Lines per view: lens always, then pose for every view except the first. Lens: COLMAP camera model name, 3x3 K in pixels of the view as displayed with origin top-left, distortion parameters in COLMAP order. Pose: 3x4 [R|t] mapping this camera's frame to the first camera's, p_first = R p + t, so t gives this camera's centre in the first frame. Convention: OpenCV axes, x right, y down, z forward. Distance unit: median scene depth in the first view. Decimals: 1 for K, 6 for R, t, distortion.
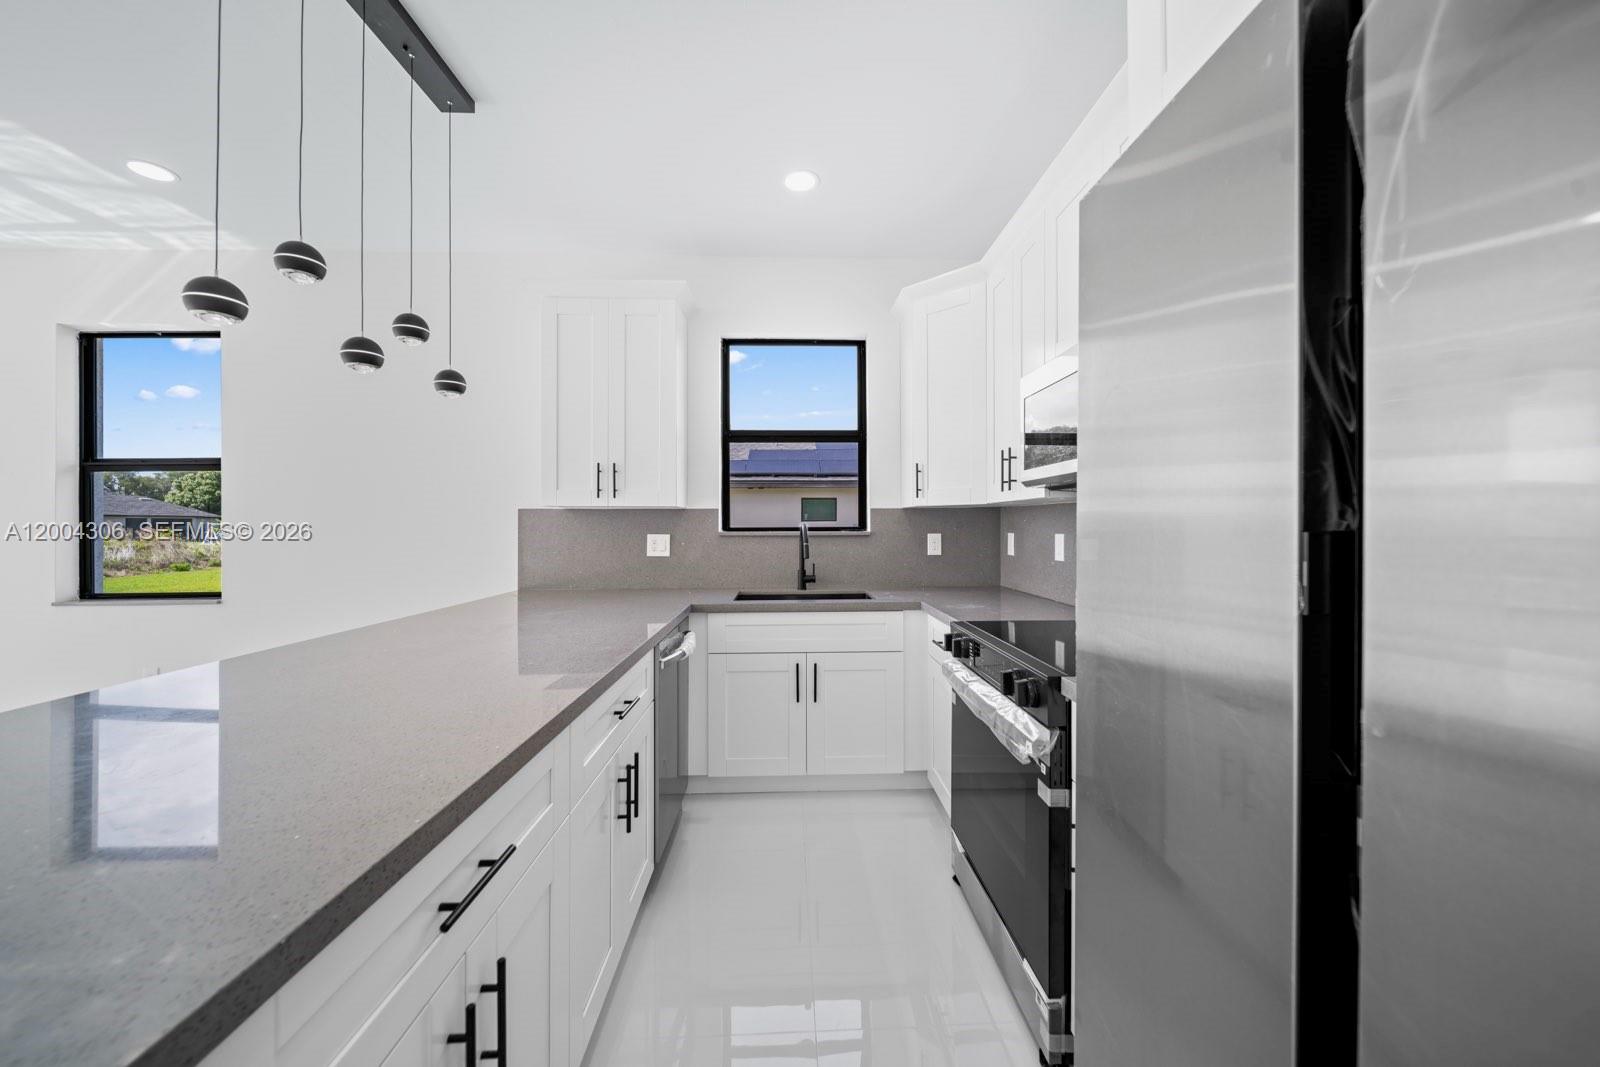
lens RADIAL K [[565.6, 0, 808.1], [0, 565.6, 525.2], [0, 0, 1]] dist [-0.005854, -0.000082]
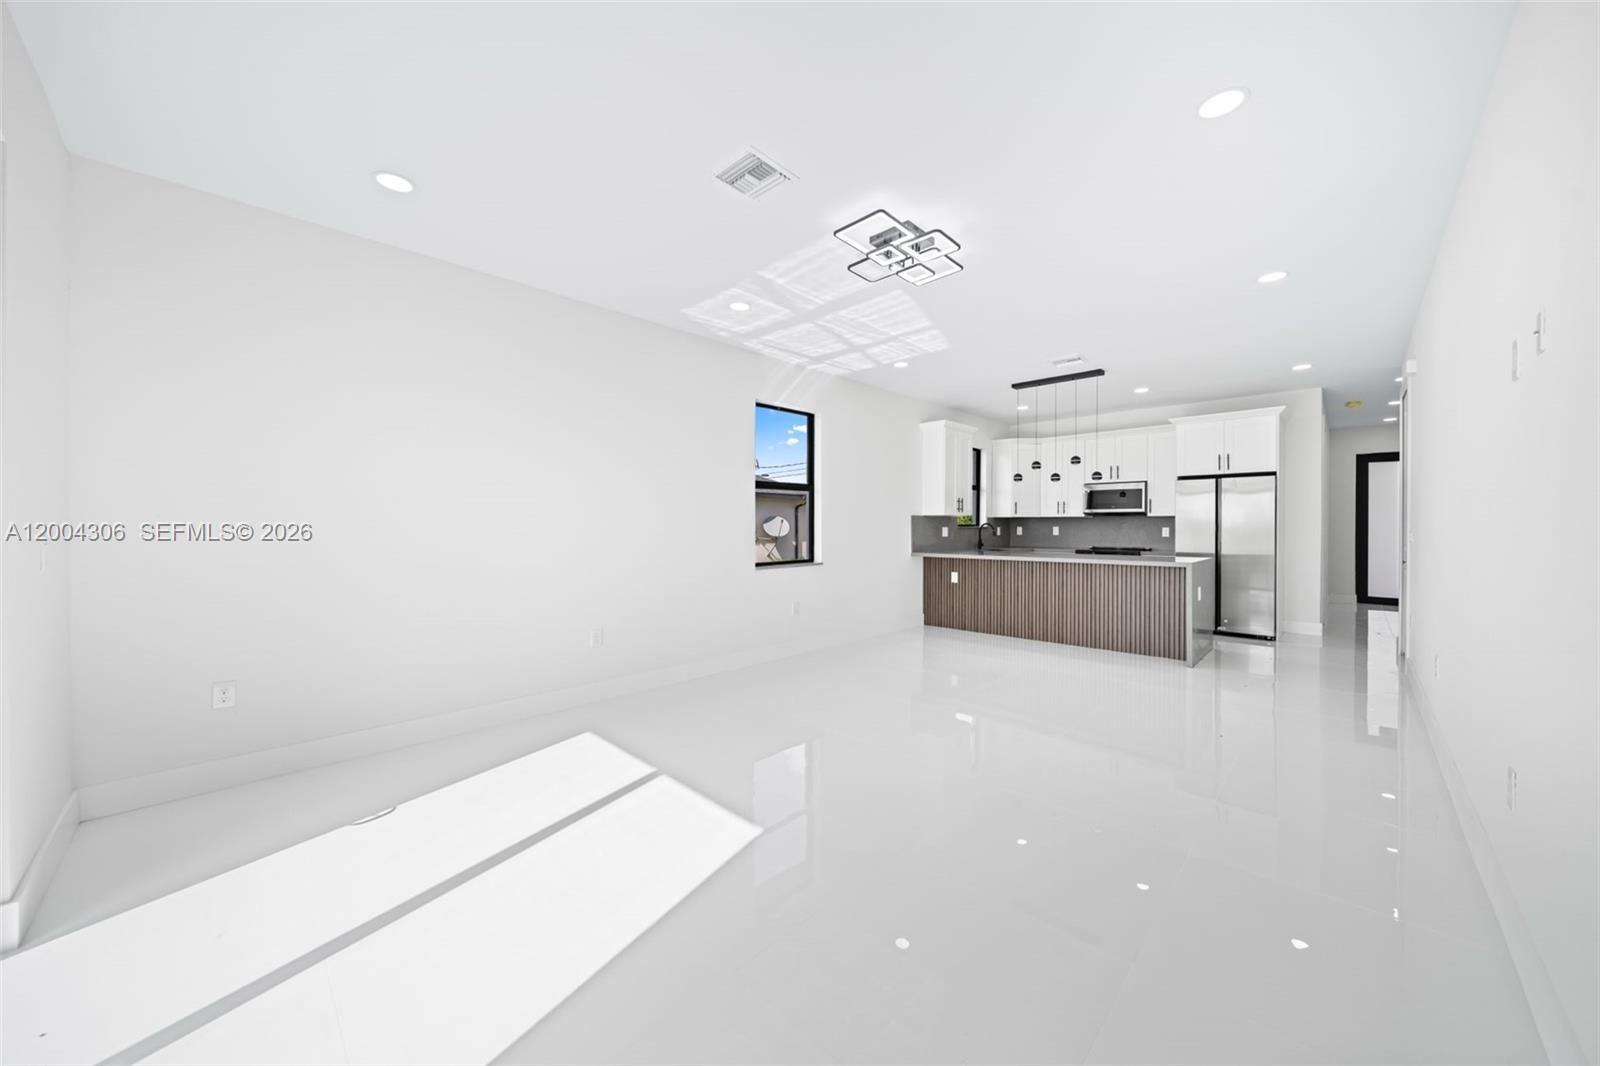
lens RADIAL K [[562.0, 0, 810.7], [0, 562.0, 528.6], [0, 0, 1]] dist [-0.000942, -0.000071]
pose [[0.720099, -0.001574, 0.693869, -2.514498], [-0.002349, 0.999986, 0.004706, 0.013005], [-0.693867, -0.005018, 0.720086, -0.312300]]
